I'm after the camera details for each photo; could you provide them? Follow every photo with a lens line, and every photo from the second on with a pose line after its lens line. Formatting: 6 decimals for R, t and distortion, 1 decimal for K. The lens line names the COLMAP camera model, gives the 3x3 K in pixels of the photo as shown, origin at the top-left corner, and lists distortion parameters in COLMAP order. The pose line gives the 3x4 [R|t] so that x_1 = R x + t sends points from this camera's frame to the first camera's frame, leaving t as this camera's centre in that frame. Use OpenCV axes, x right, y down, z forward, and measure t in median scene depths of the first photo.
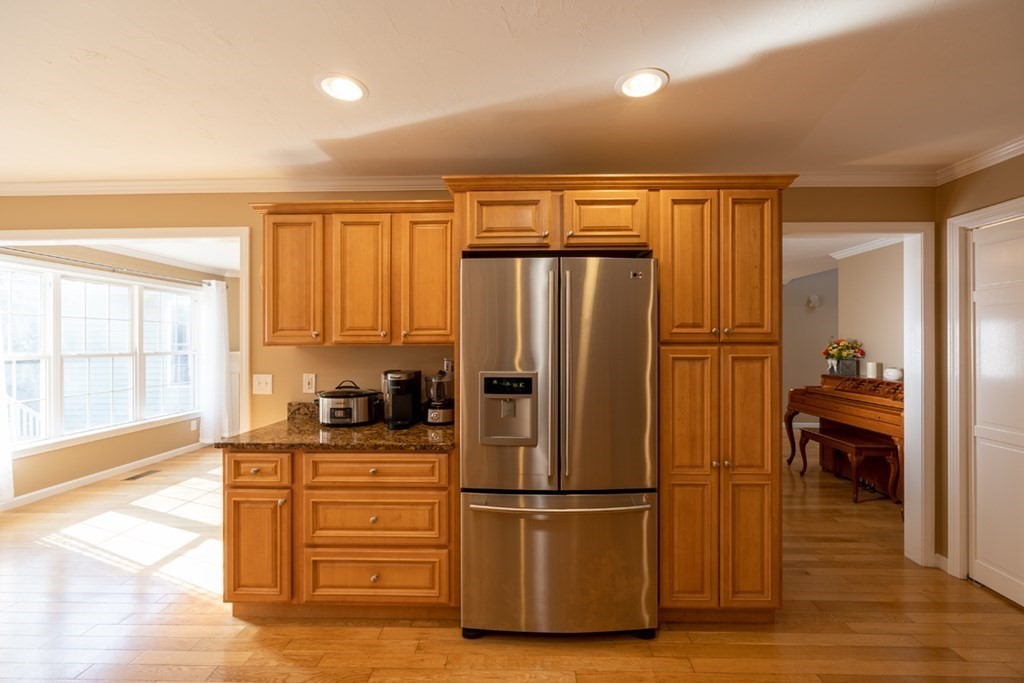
lens RADIAL K [[422.3, 0, 531.5], [0, 422.3, 341.4], [0, 0, 1]] dist [-0.003574, 0.001278]
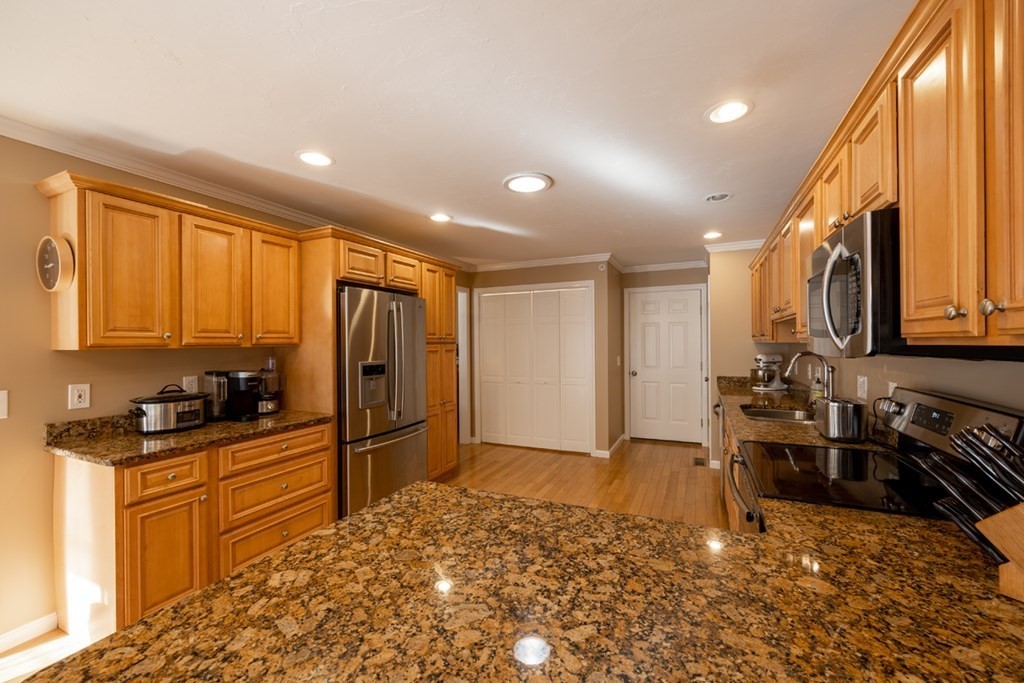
lens RADIAL K [[422.3, 0, 511.4], [0, 422.3, 342.6], [0, 0, 1]] dist [-0.003574, 0.001278]
pose [[0.391580, -0.002279, 0.920141, -1.080206], [0.007641, 0.999971, -0.000775, 0.005074], [-0.920112, 0.007334, 0.391586, -0.086798]]
